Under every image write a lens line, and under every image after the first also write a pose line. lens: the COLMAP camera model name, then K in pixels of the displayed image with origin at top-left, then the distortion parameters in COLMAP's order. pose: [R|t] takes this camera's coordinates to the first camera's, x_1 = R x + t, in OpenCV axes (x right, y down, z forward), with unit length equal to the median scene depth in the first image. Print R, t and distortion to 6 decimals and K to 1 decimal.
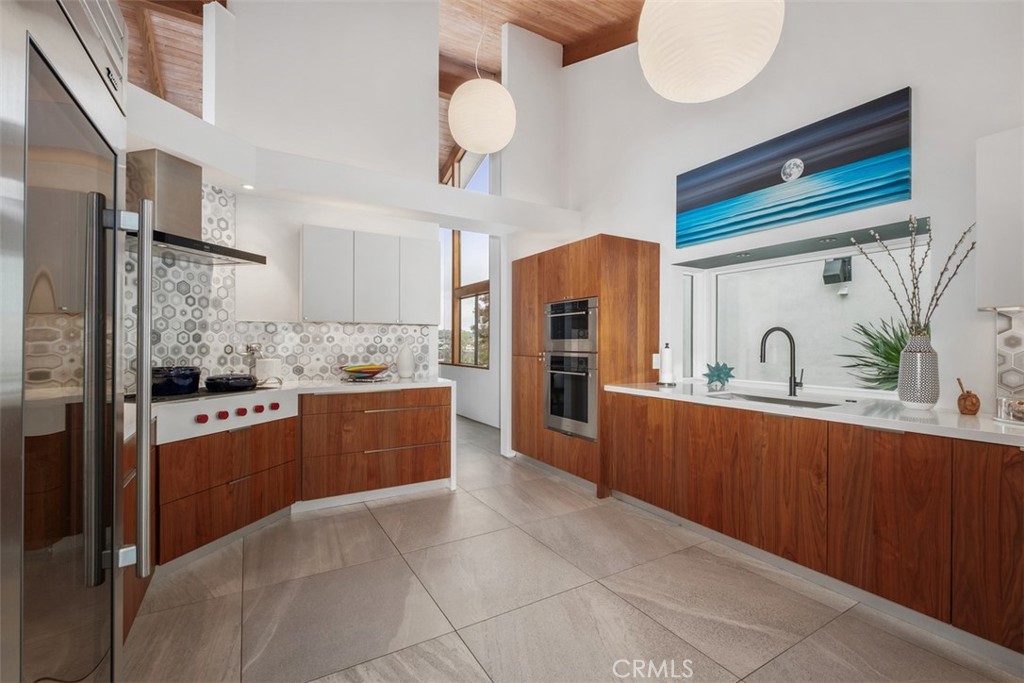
lens RADIAL K [[444.5, 0, 512.1], [0, 444.5, 343.8], [0, 0, 1]] dist [0.000809, -0.001687]
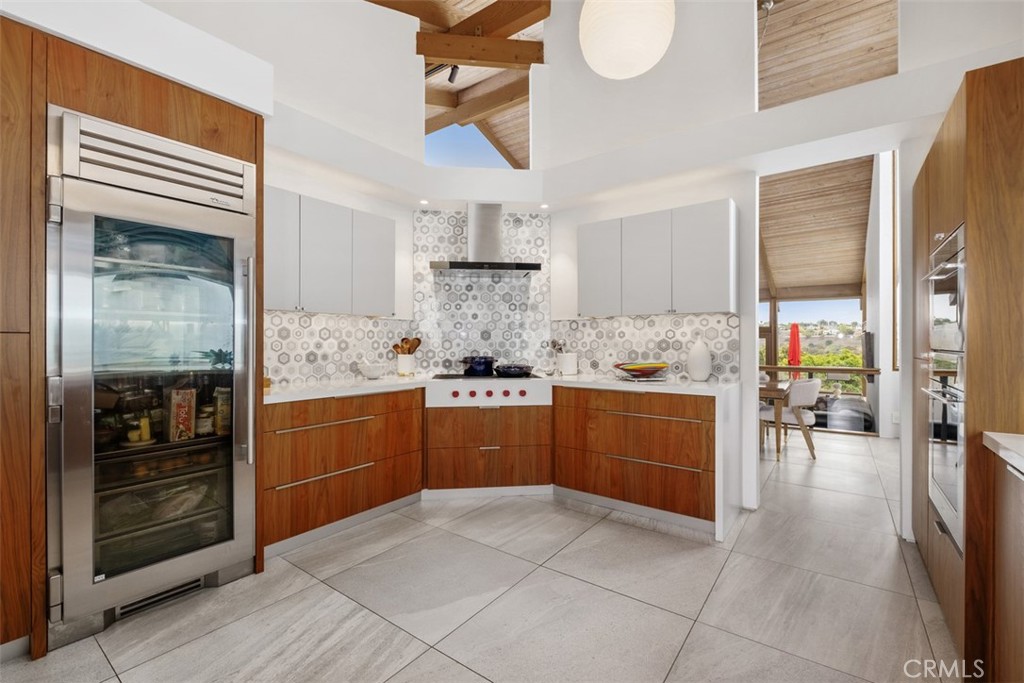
lens RADIAL K [[444.5, 0, 508.1], [0, 444.5, 341.7], [0, 0, 1]] dist [0.000809, -0.001687]
pose [[0.381596, -0.005955, -0.924310, 0.474743], [0.000713, 0.999981, -0.006148, 0.013255], [0.924329, 0.001687, 0.381593, 0.481350]]
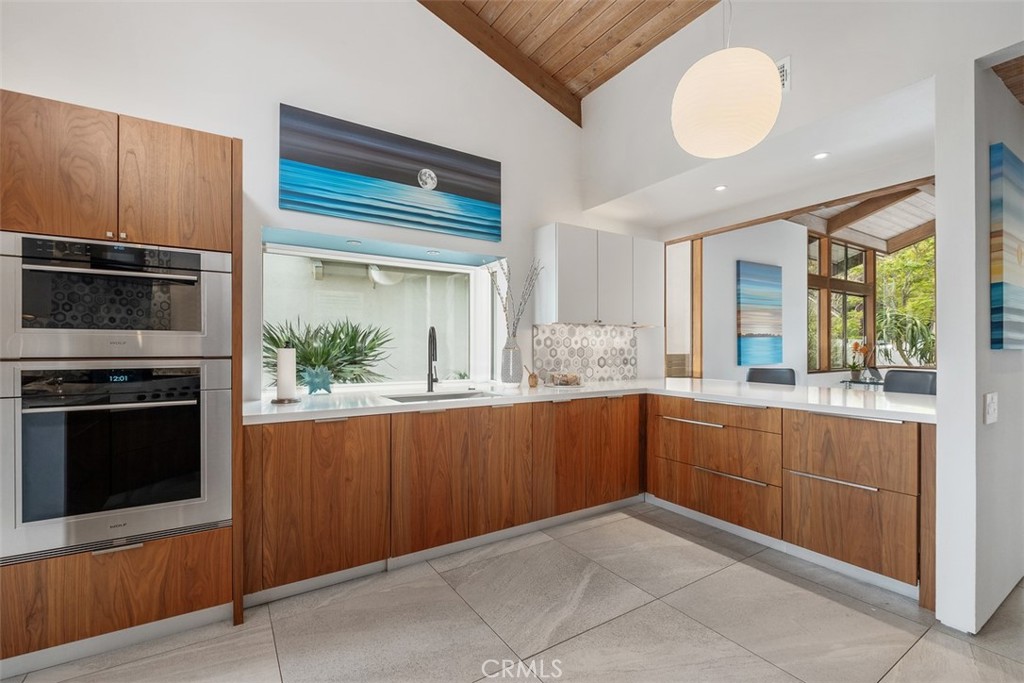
lens RADIAL K [[444.5, 0, 509.8], [0, 444.5, 348.6], [0, 0, 1]] dist [0.000809, -0.001687]
pose [[-0.029509, -0.004478, 0.999554, -0.402112], [0.000246, 0.999990, 0.004488, 0.008074], [-0.999564, 0.000378, -0.029508, 0.767111]]
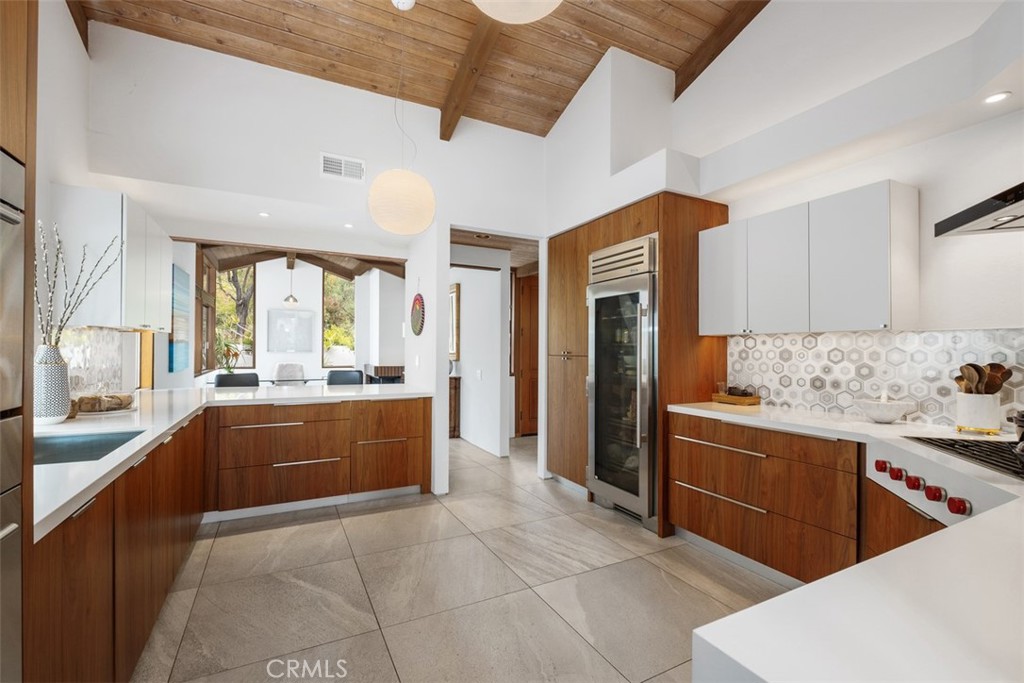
lens RADIAL K [[444.5, 0, 505.4], [0, 444.5, 346.0], [0, 0, 1]] dist [0.000809, -0.001687]
pose [[-0.997595, -0.011207, 0.068404, -0.082139], [-0.011837, 0.999891, -0.008808, -0.015482], [-0.068298, -0.009597, -0.997619, 1.372382]]
